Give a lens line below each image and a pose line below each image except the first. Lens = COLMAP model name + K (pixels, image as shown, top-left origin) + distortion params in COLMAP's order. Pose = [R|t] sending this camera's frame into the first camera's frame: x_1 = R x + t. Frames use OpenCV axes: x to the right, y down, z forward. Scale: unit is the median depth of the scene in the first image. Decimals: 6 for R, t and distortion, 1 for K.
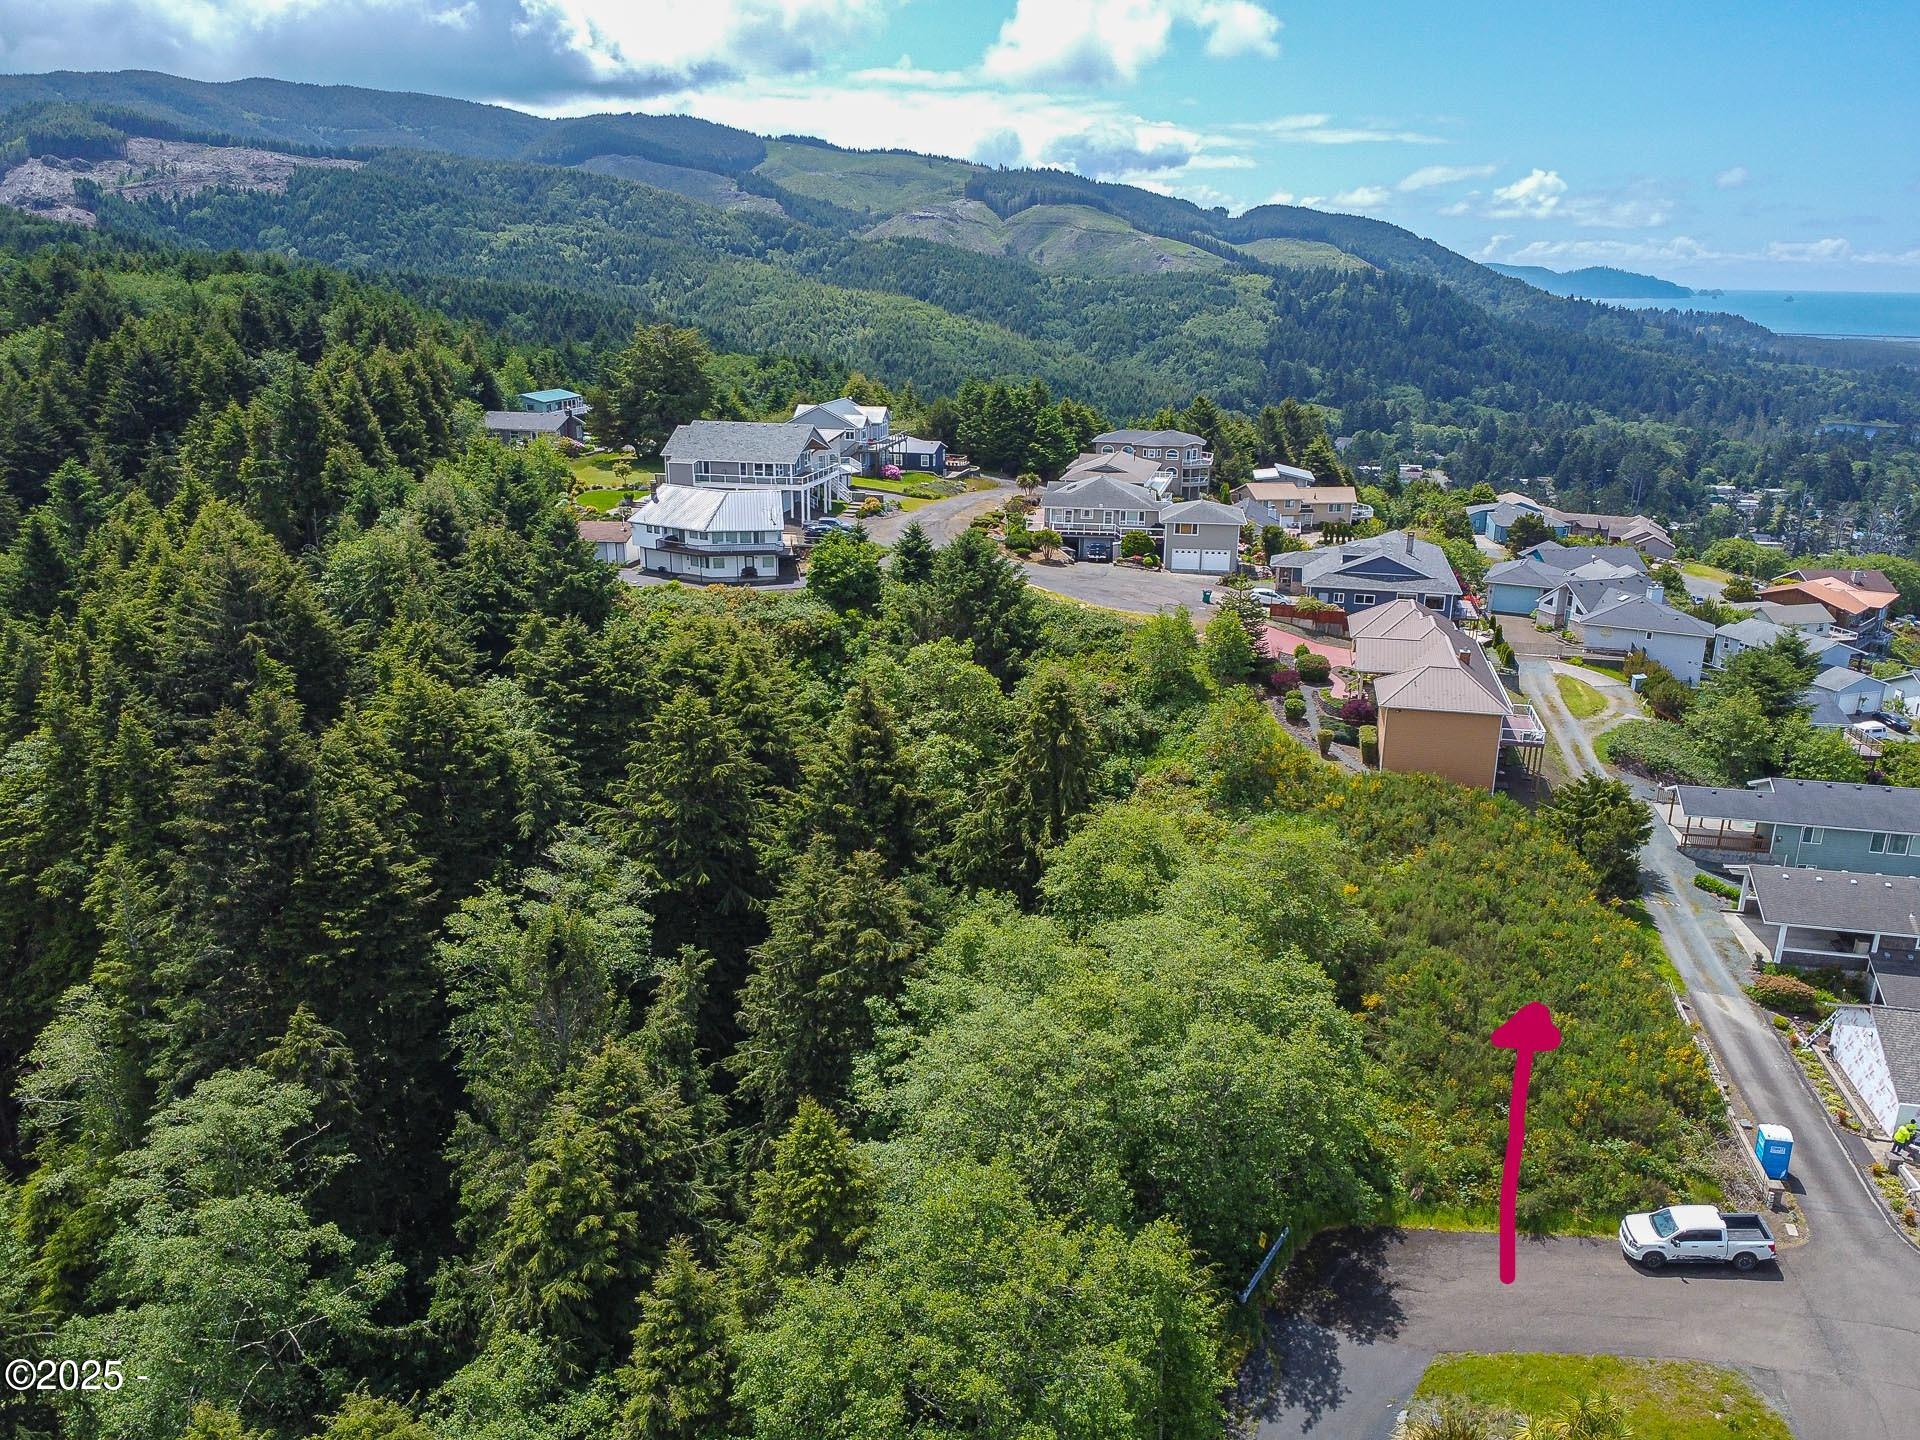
lens RADIAL K [[1472.5, 0, 970.1], [0, 1472.5, 724.2], [0, 0, 1]] dist [0.008914, -0.009675]
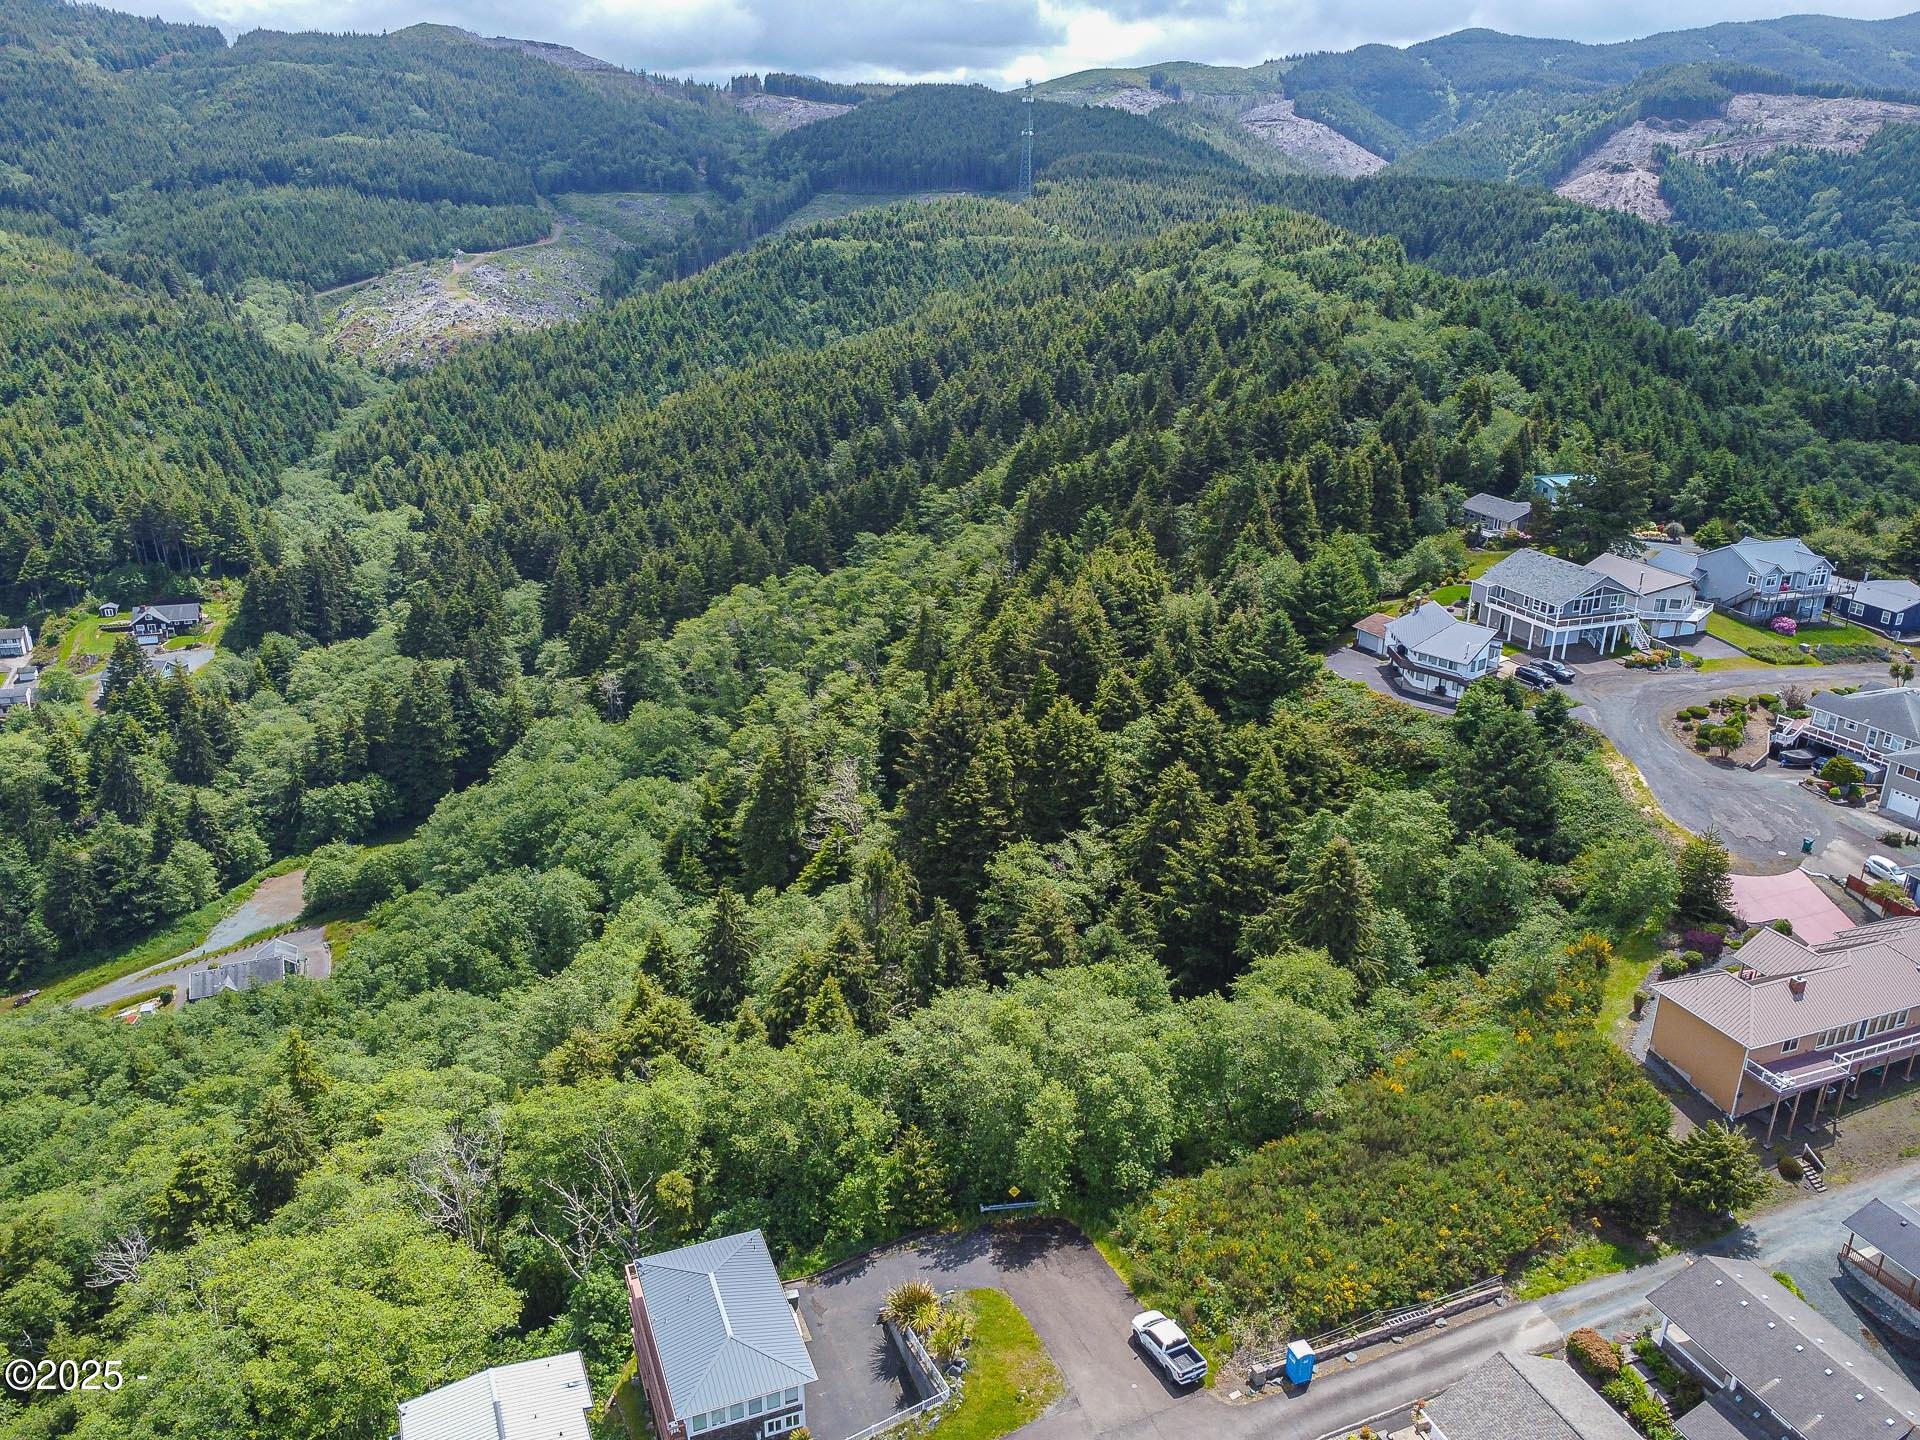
lens RADIAL K [[1472.5, 0, 970.1], [0, 1472.5, 724.2], [0, 0, 1]] dist [0.008914, -0.009675]
pose [[0.551341, 0.292787, -0.781216, 0.084643], [-0.254395, 0.950801, 0.176806, -0.027533], [0.794548, 0.101258, 0.598699, -0.004736]]
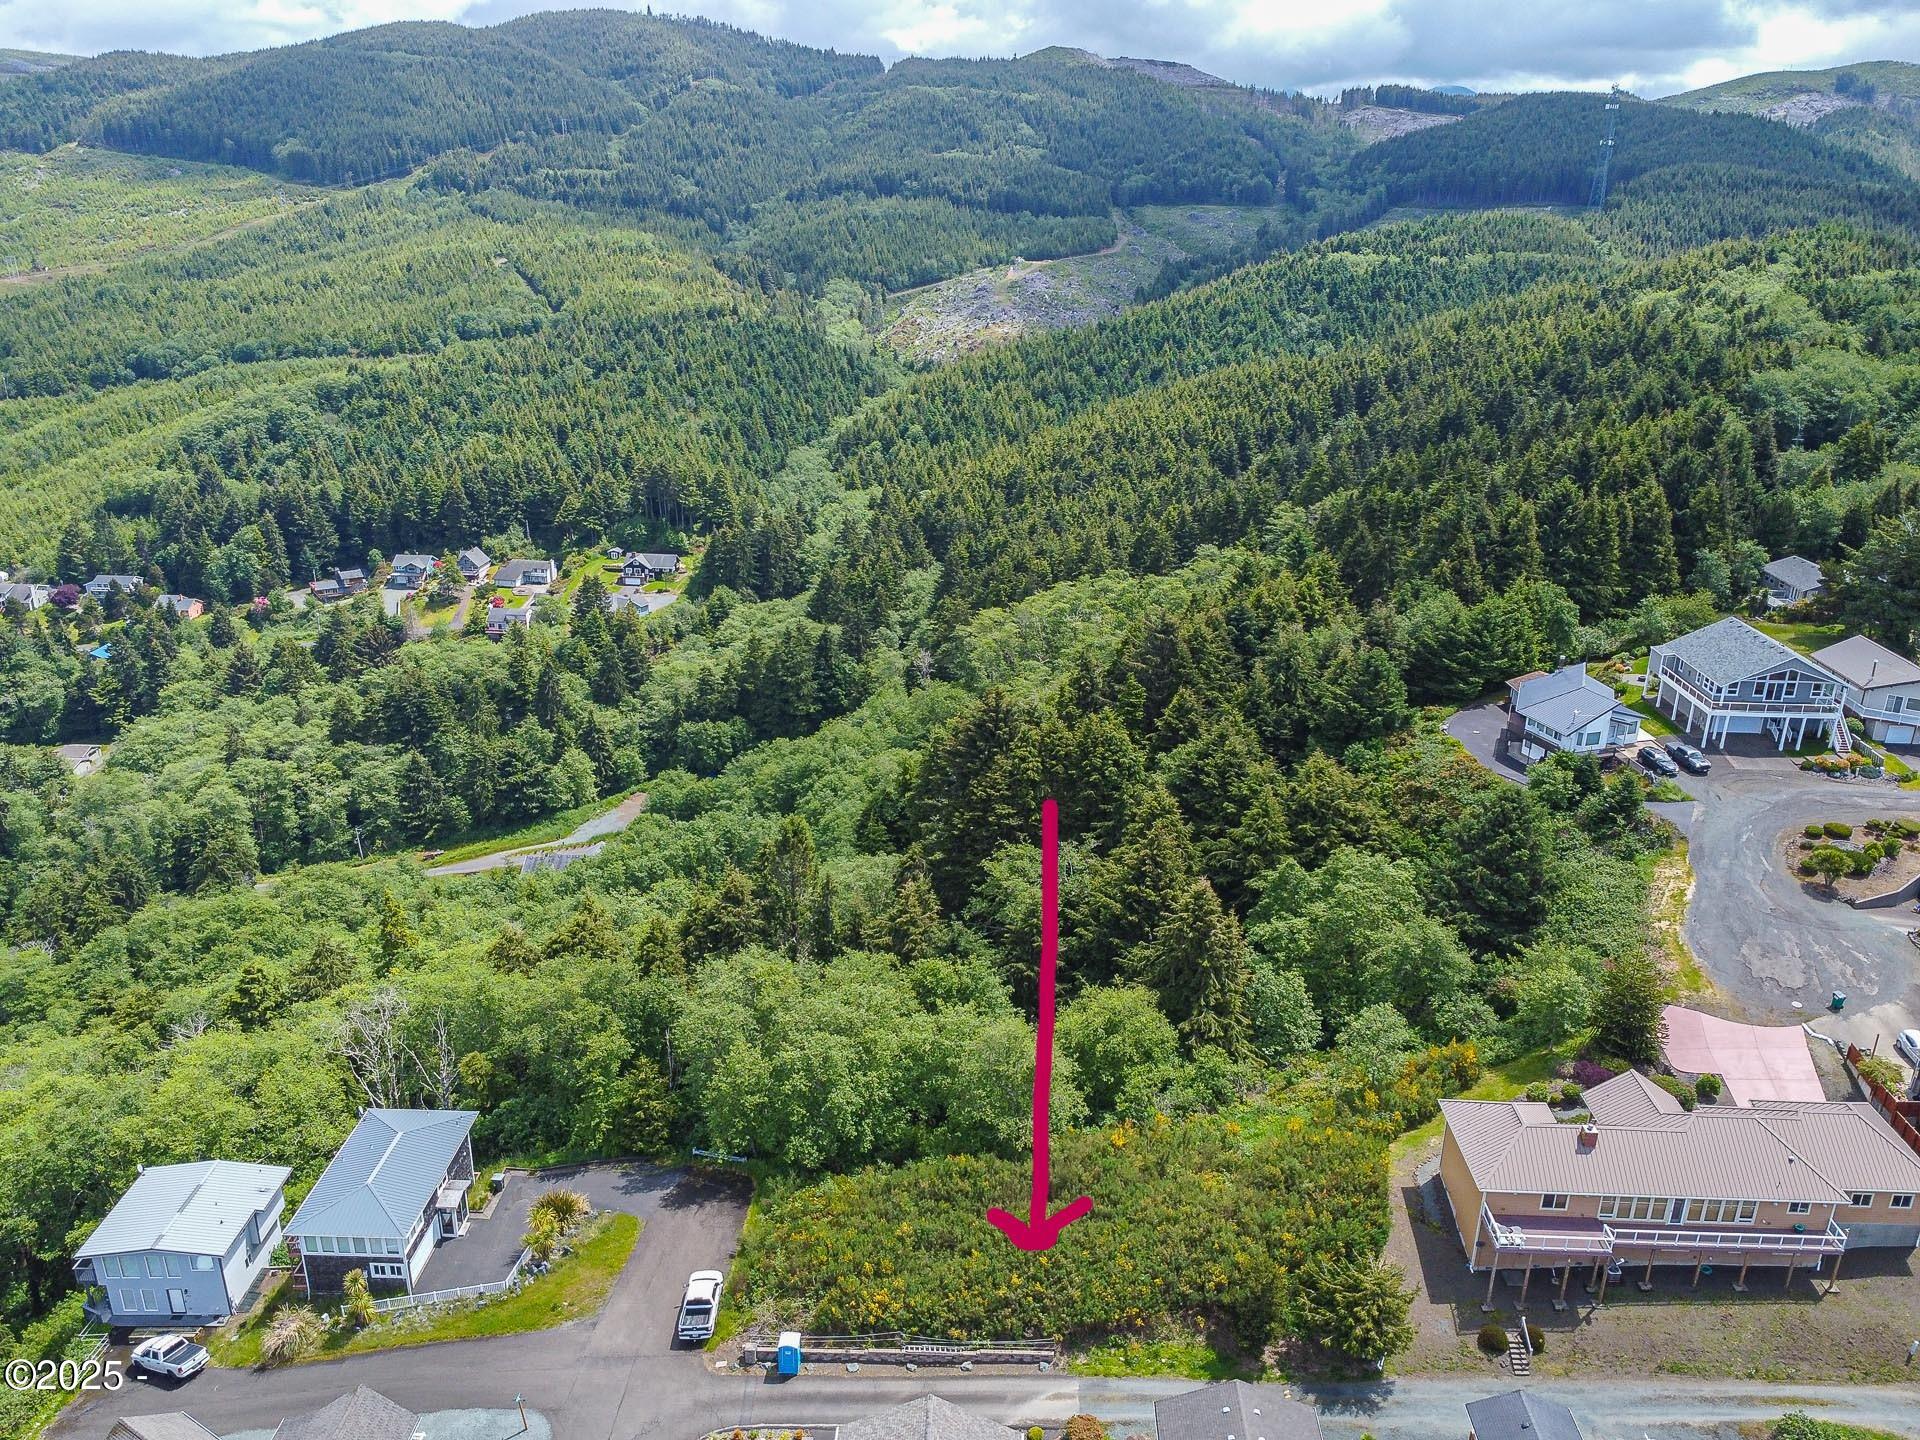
lens RADIAL K [[1472.5, 0, 970.1], [0, 1472.5, 724.2], [0, 0, 1]] dist [0.008914, -0.009675]
pose [[0.169827, 0.338159, -0.925639, 0.108702], [-0.302125, 0.911918, 0.277715, -0.042827], [0.938019, 0.232495, 0.257034, 0.046960]]
